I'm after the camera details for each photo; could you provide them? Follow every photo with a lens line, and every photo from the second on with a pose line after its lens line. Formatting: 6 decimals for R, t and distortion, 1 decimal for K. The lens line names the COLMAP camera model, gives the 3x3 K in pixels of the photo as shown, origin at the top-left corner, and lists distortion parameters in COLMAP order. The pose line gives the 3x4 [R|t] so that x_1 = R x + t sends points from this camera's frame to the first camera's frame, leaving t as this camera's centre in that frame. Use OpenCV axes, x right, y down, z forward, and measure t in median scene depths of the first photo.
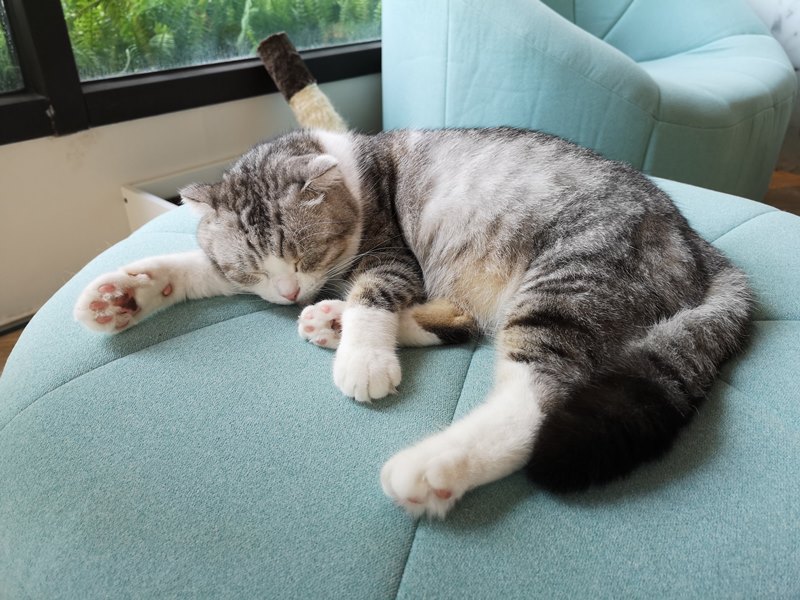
lens RADIAL K [[664.5, 0, 400.0], [0, 664.5, 300.0], [0, 0, 1]] dist [-0.035514, -0.003440]
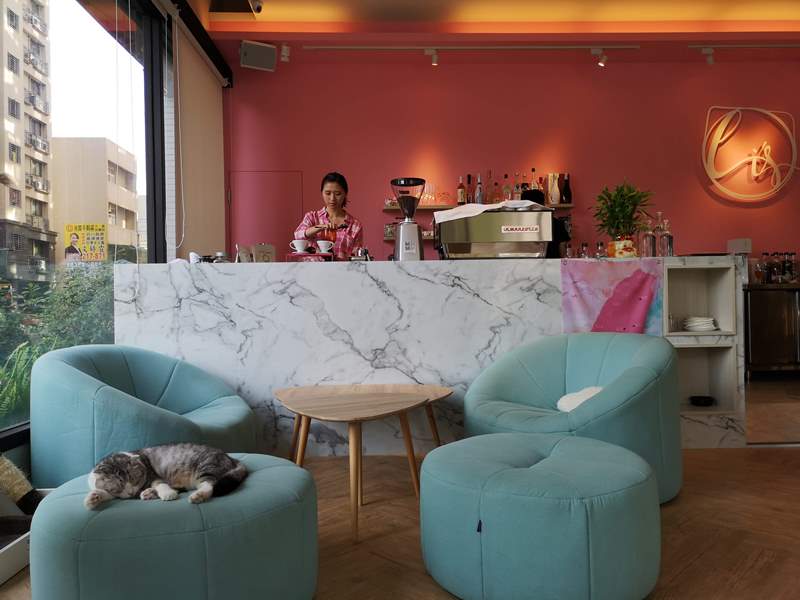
lens RADIAL K [[622.8, 0, 400.9], [0, 622.8, 296.9], [0, 0, 1]] dist [0.087844, -0.094414]
pose [[0.736904, -0.008508, 0.675943, -1.419783], [0.342761, 0.866554, -0.362767, 0.827673], [-0.582655, 0.499012, 0.641483, -2.647700]]
